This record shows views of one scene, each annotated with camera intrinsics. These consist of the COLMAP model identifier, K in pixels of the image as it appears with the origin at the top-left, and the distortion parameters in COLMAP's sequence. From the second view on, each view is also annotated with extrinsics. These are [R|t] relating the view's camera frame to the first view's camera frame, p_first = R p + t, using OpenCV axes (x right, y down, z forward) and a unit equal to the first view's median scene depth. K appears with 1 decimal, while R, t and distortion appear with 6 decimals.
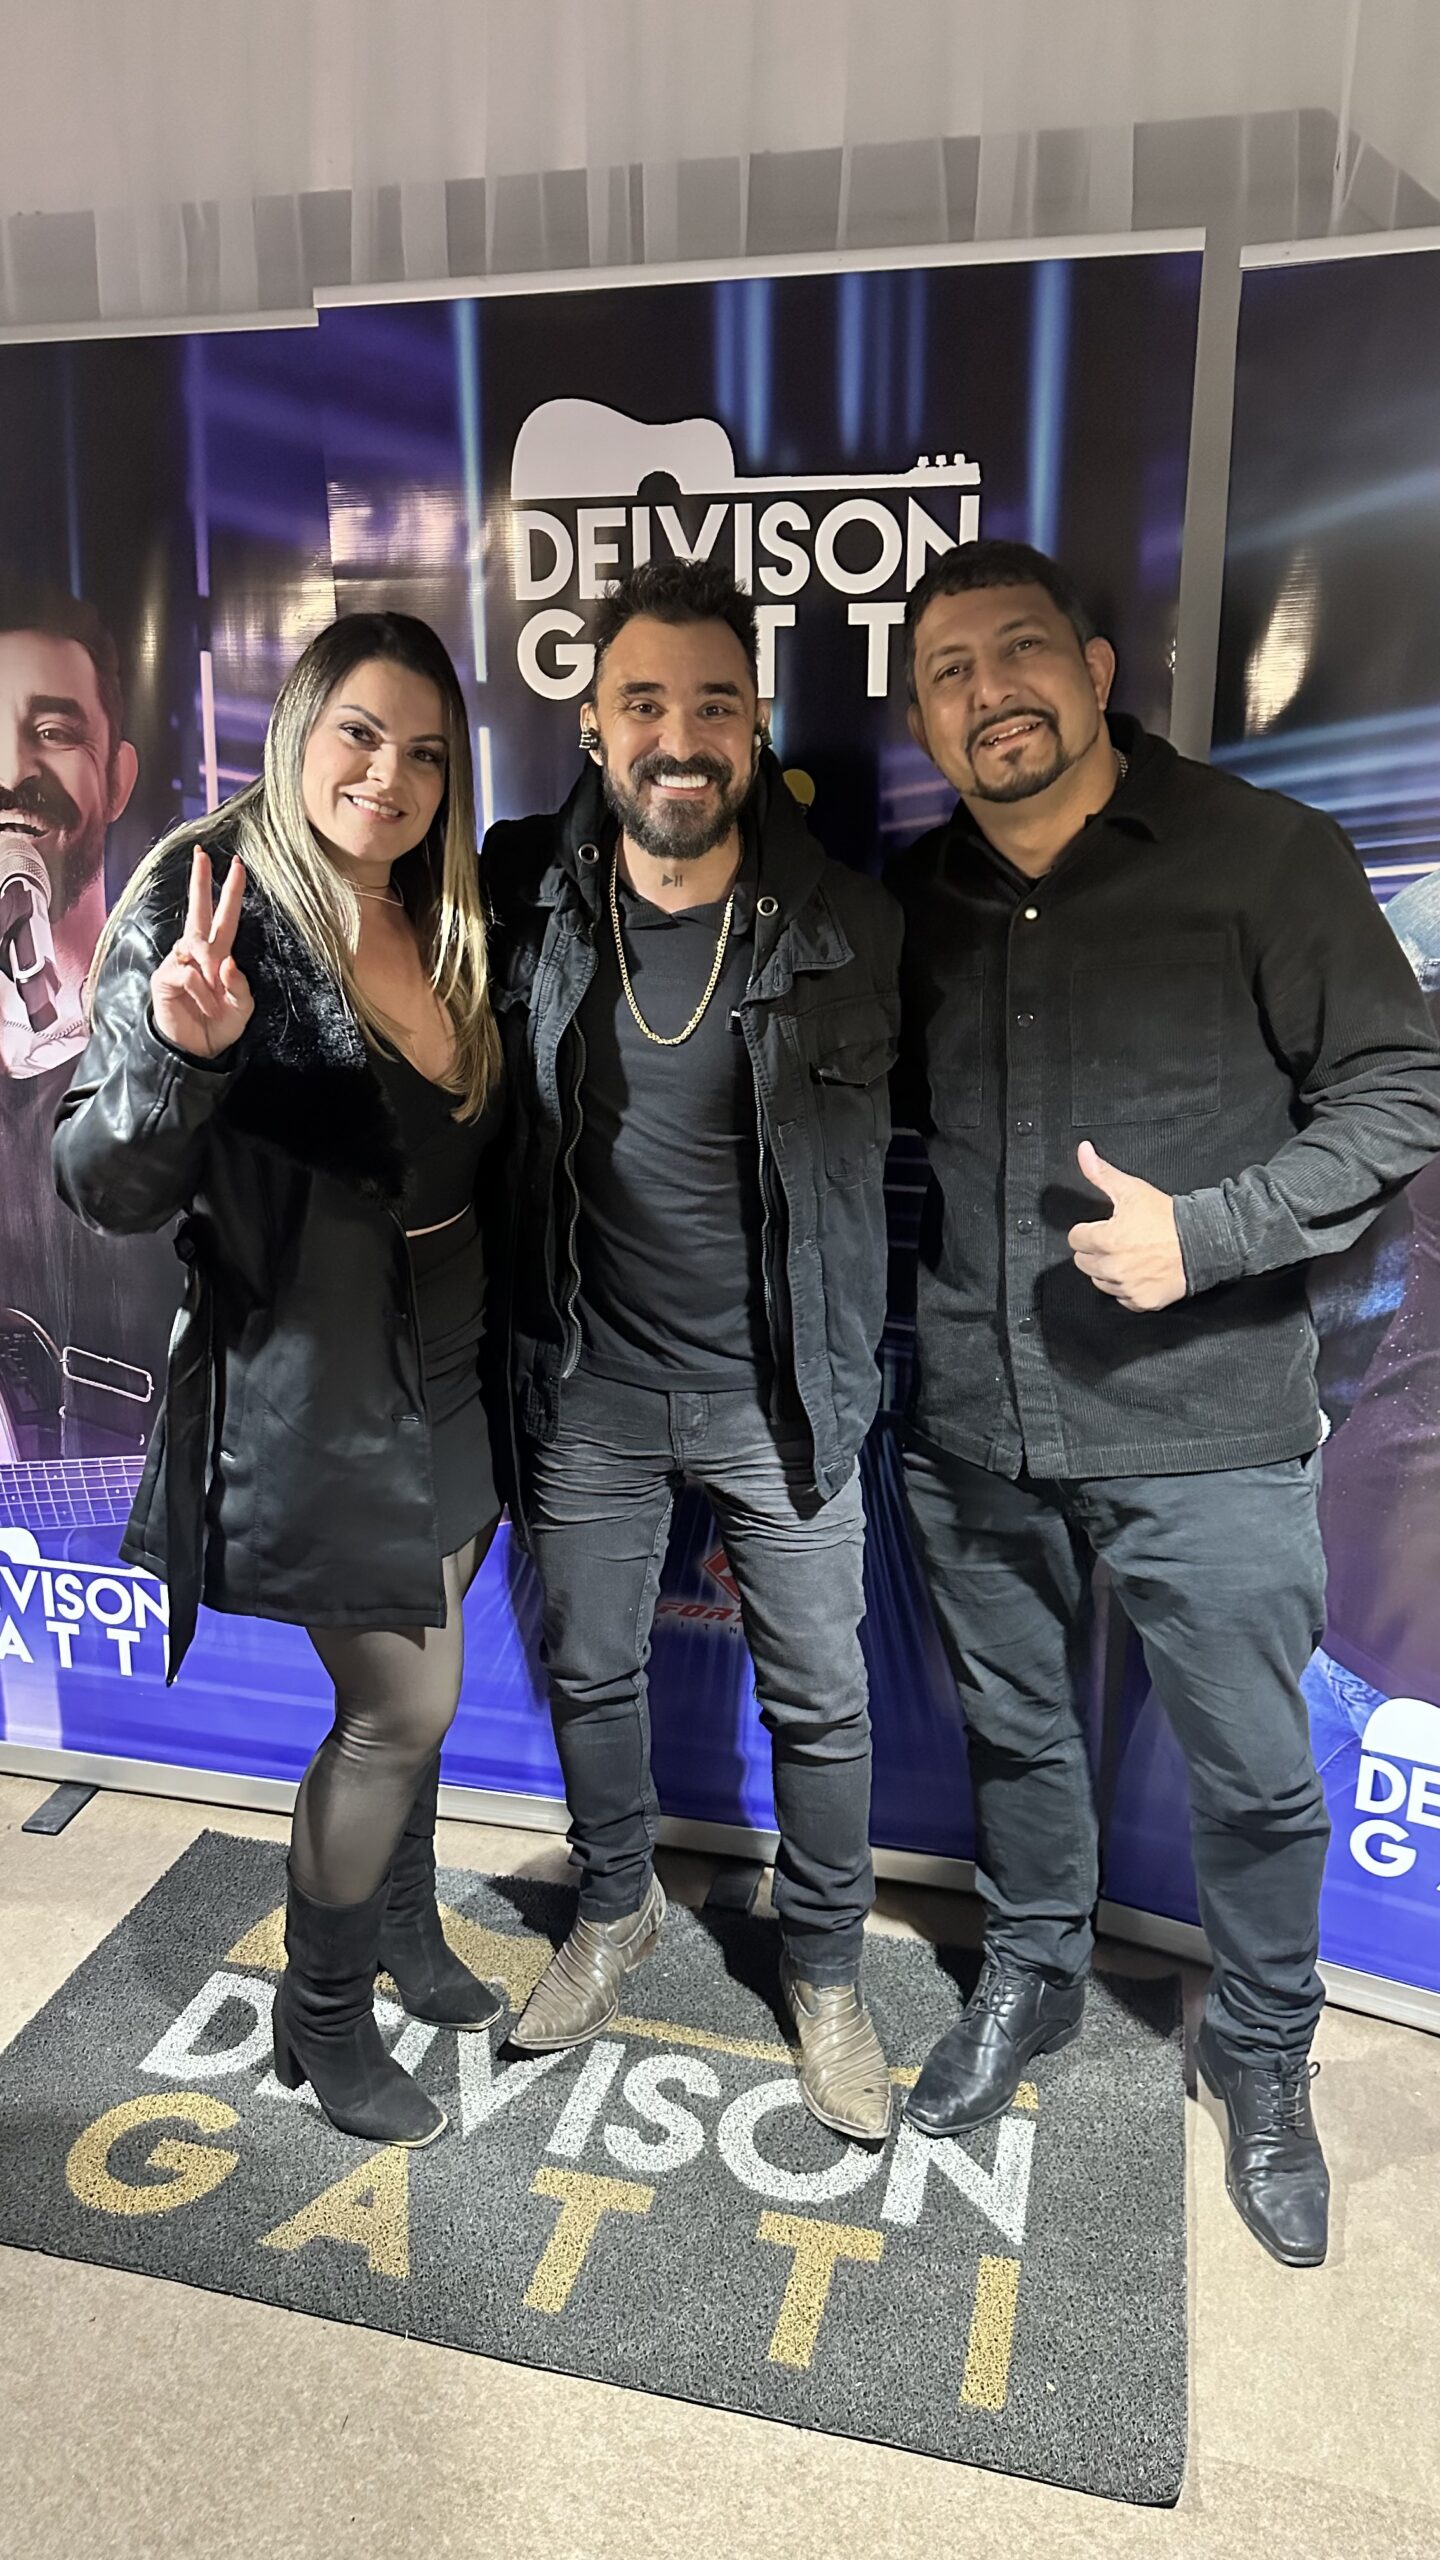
lens RADIAL K [[1858.2, 0, 715.1], [0, 1858.2, 1275.7], [0, 0, 1]] dist [0.012929, -0.033853]
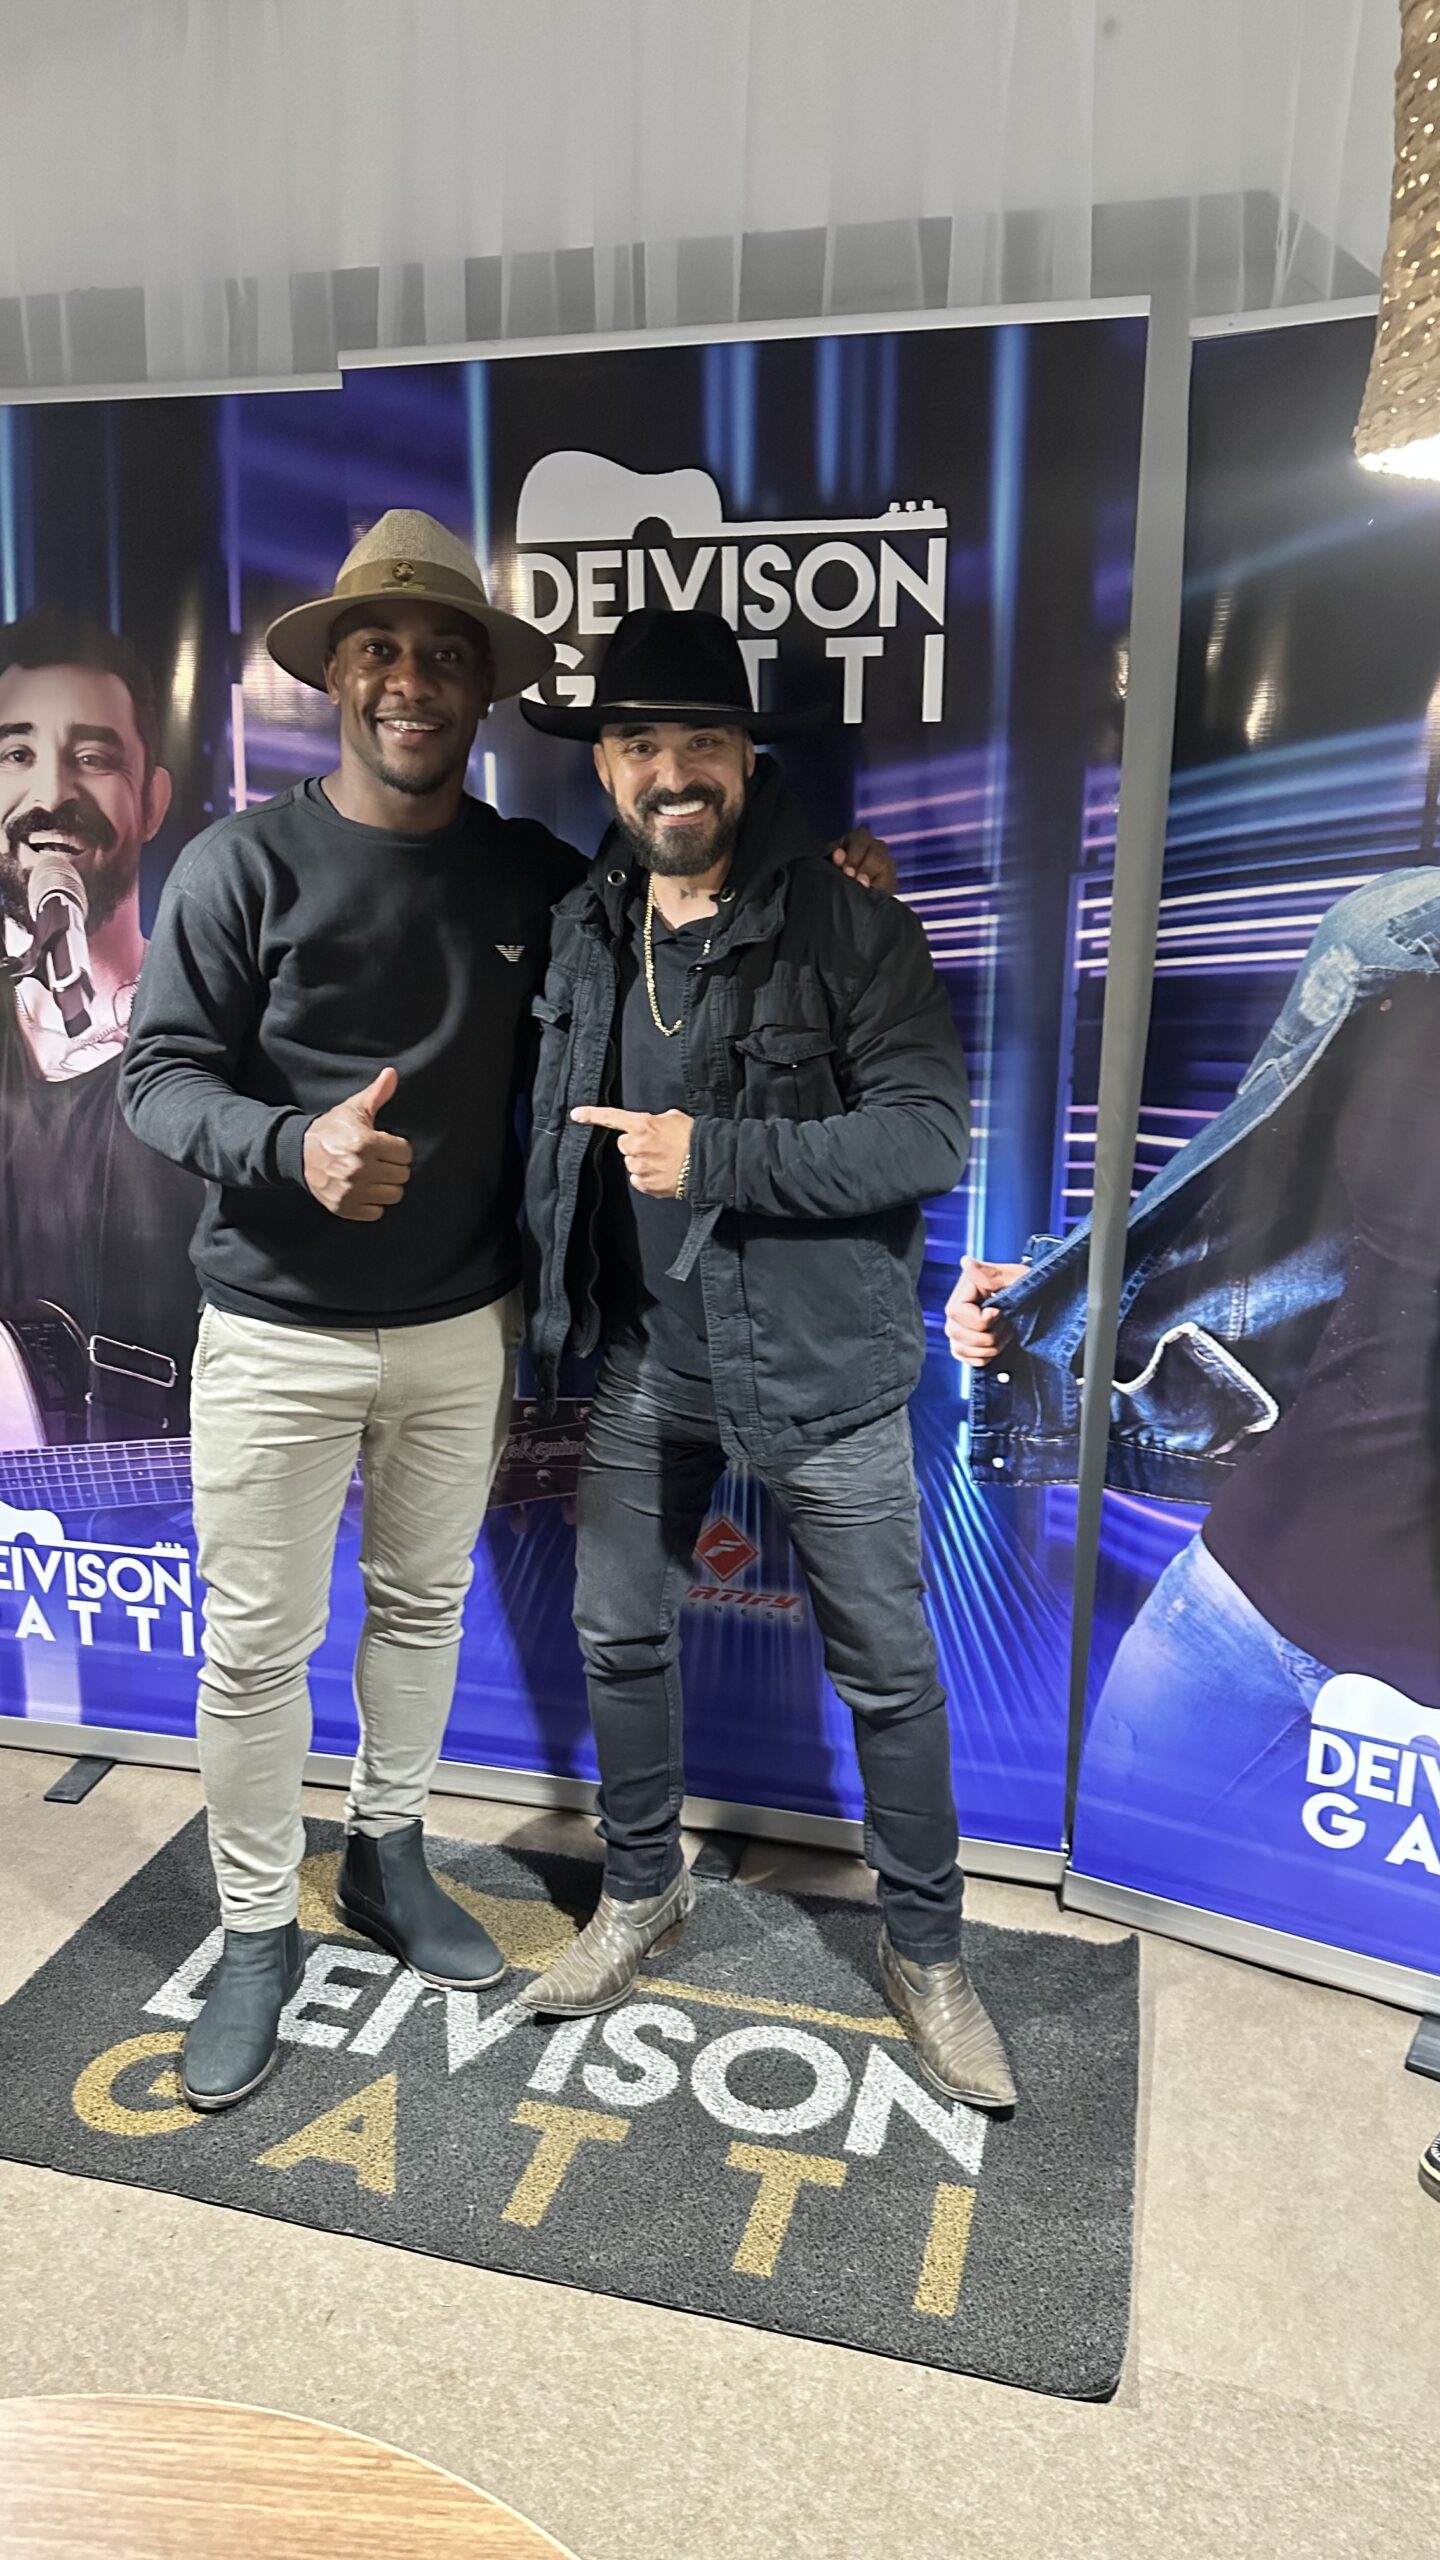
lens RADIAL K [[1858.2, 0, 705.1], [0, 1858.2, 1269.4], [0, 0, 1]] dist [0.012929, -0.033853]
pose [[0.999767, 0.008794, -0.019692, 0.026725], [-0.009581, 0.999144, -0.040249, 0.051776], [0.019322, 0.040428, 0.998996, -0.069726]]
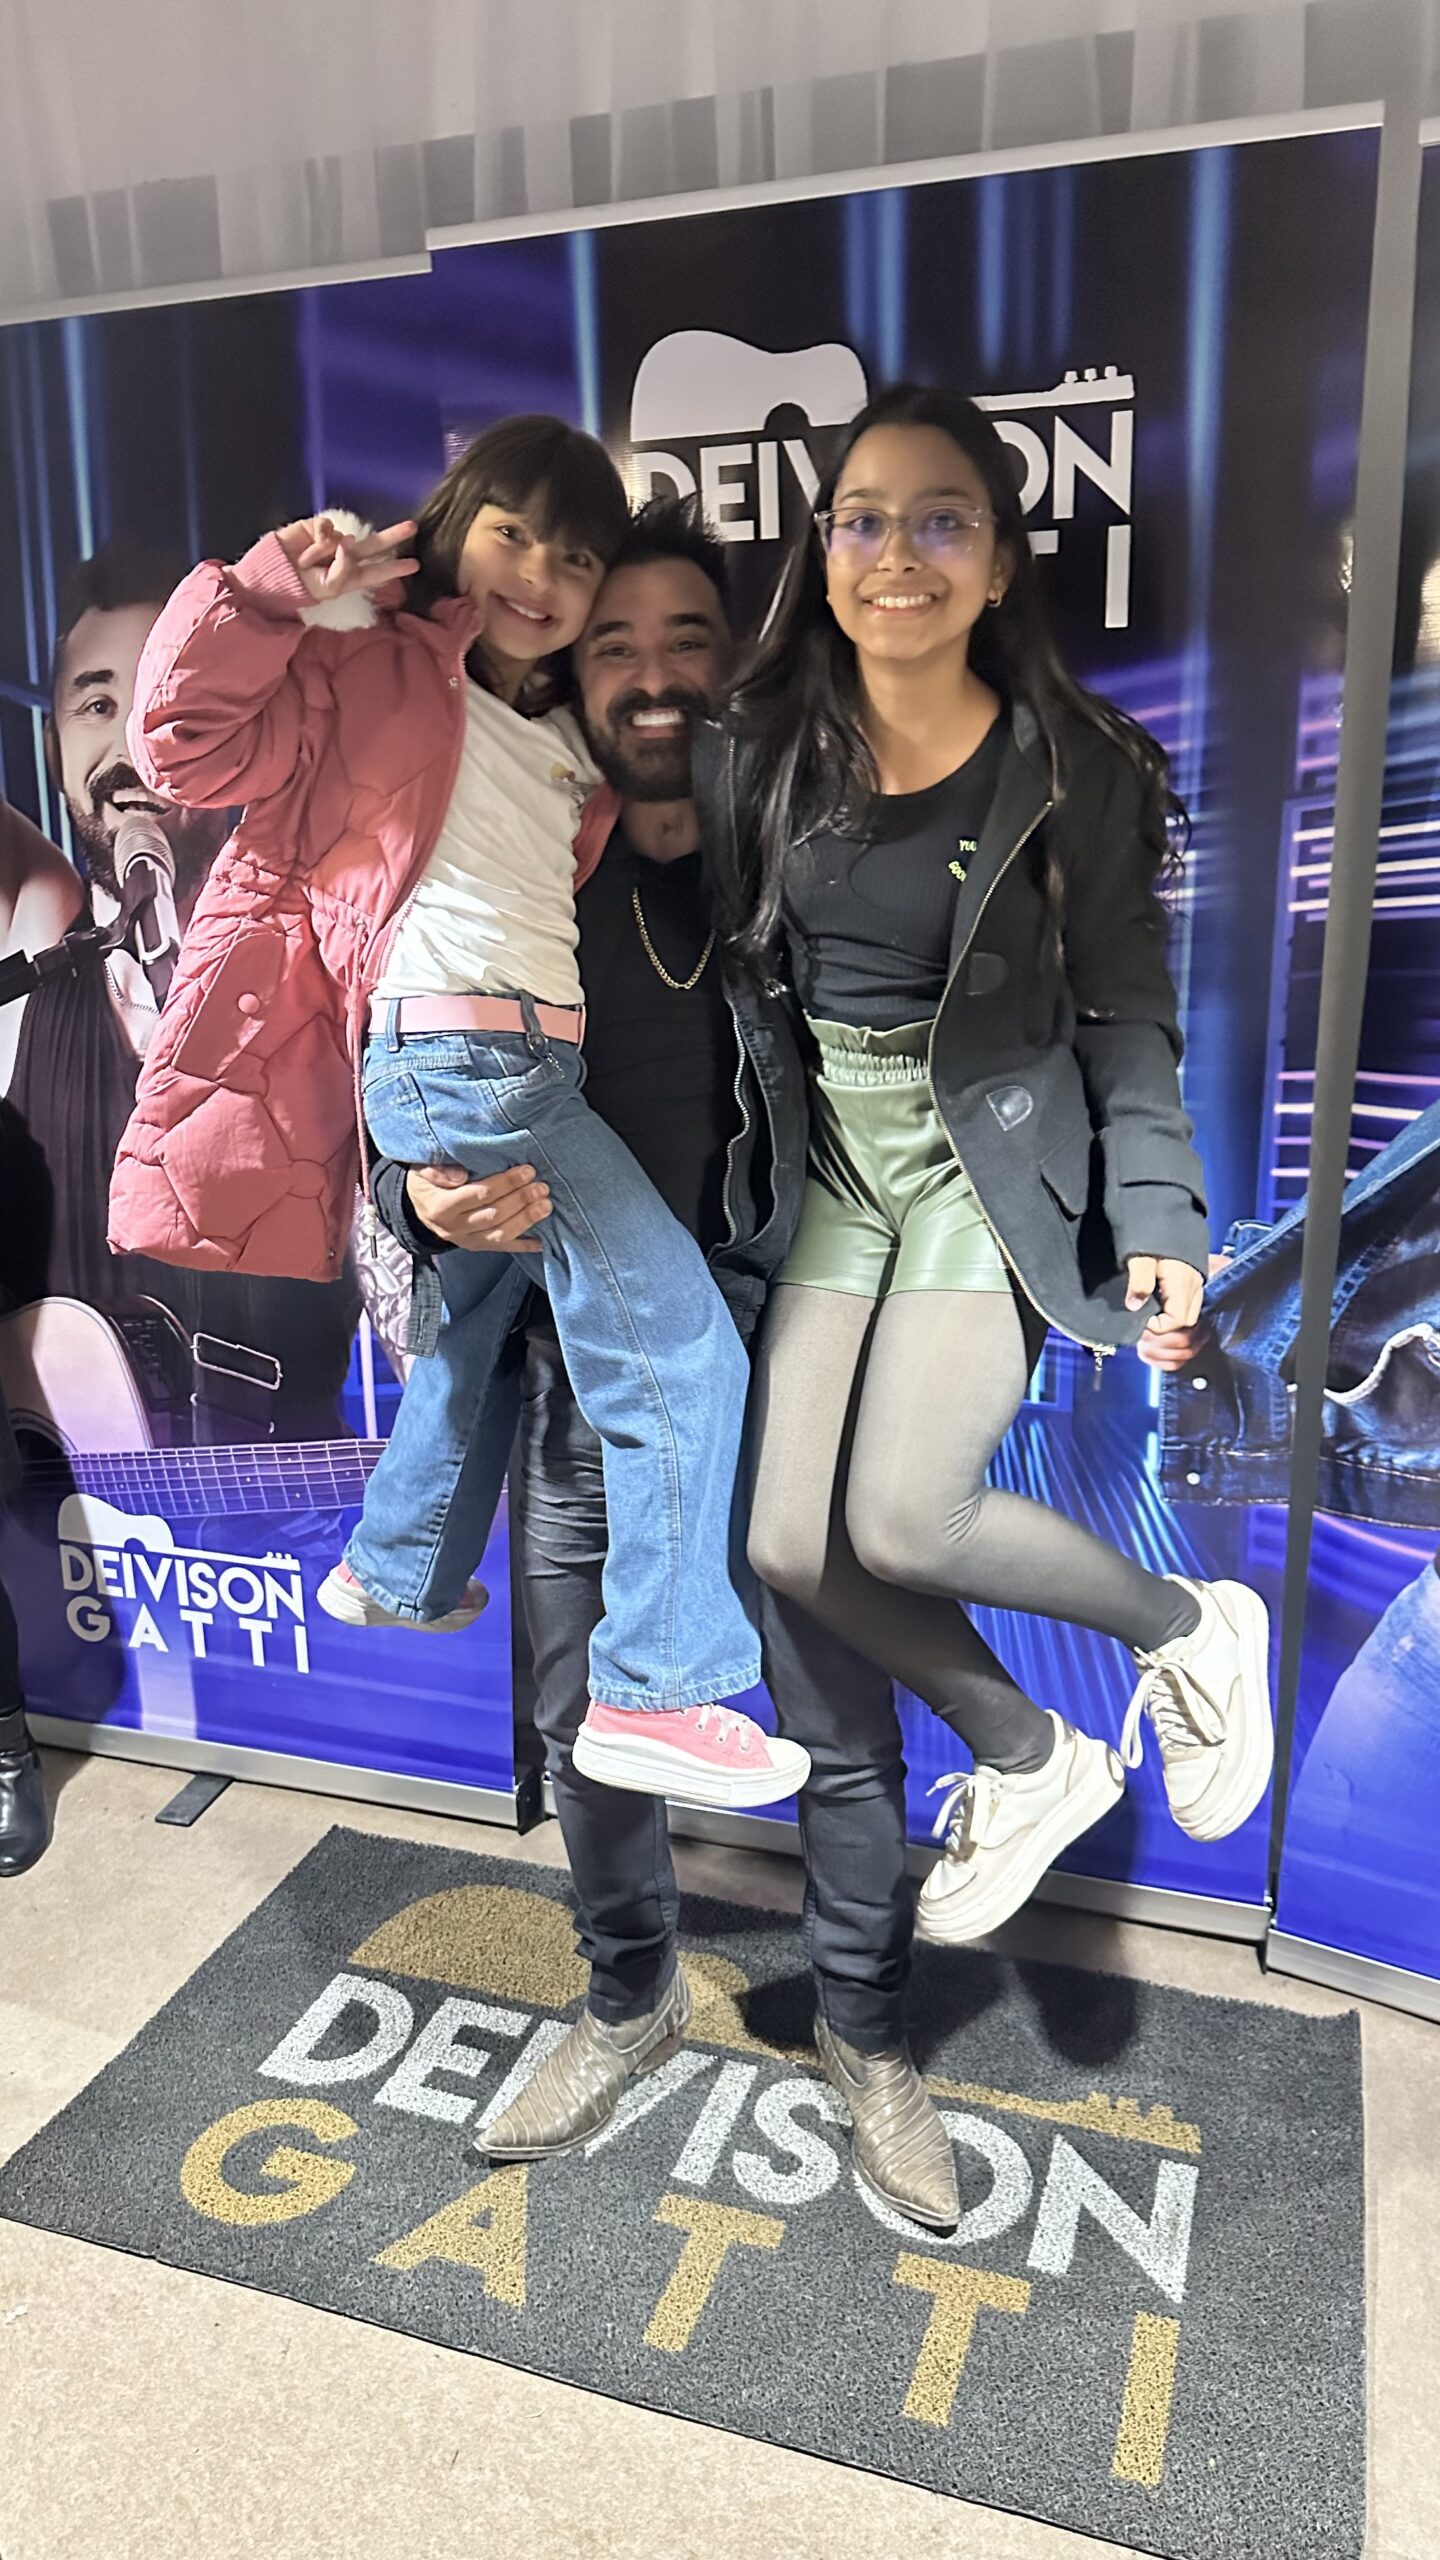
lens RADIAL K [[1858.2, 0, 690.6], [0, 1858.2, 1276.9], [0, 0, 1]] dist [0.012929, -0.033853]
pose [[0.994878, -0.002139, -0.101063, 0.016126], [0.002506, 0.999991, 0.003506, 0.007317], [0.101054, -0.003741, 0.994874, 0.057253]]
